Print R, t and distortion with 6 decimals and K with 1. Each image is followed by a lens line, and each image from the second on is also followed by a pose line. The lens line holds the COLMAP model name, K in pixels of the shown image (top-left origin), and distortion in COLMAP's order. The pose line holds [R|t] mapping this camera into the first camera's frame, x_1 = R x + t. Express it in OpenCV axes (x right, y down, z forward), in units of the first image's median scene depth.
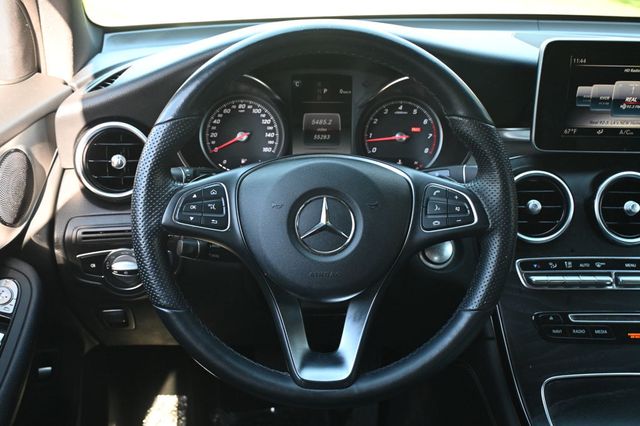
lens RADIAL K [[739.2, 0, 321.0], [0, 739.2, 210.2], [0, 0, 1]] dist [0.026776, 0.000000]
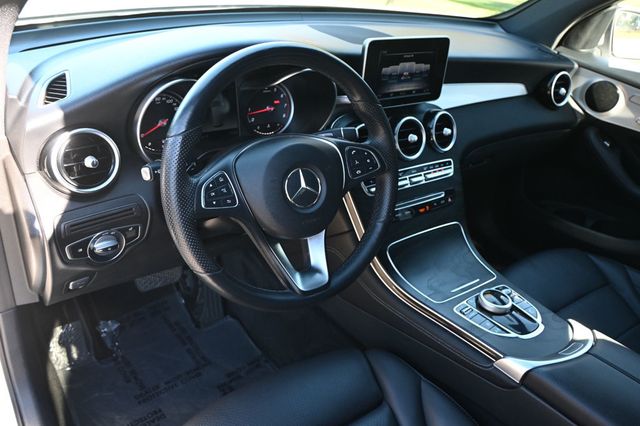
lens RADIAL K [[493.0, 0, 320.5], [0, 493.0, 213.8], [0, 0, 1]] dist [-0.004875, 0.000203]
pose [[0.839719, -0.219057, 0.496877, -0.366194], [0.120115, 0.967286, 0.223452, -0.114868], [-0.529571, -0.127955, 0.838560, 0.131499]]
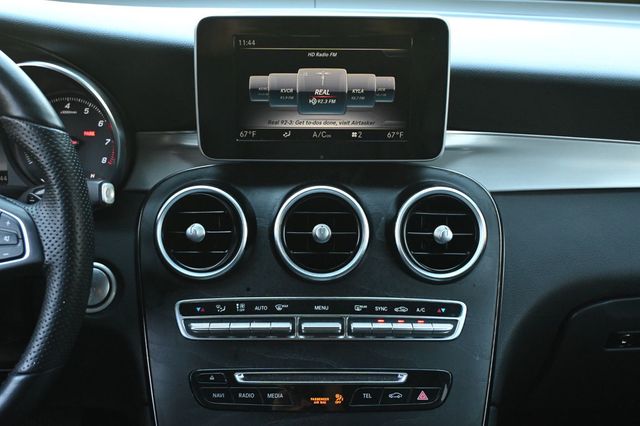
lens RADIAL K [[919.3, 0, 319.9], [0, 919.3, 212.7], [0, 0, 1]] dist [0.070854, 0.000000]
pose [[0.999589, -0.008175, -0.027480, 0.441940], [0.007336, 0.999507, -0.030516, 0.005149], [0.027716, 0.030302, 0.999156, 0.049593]]
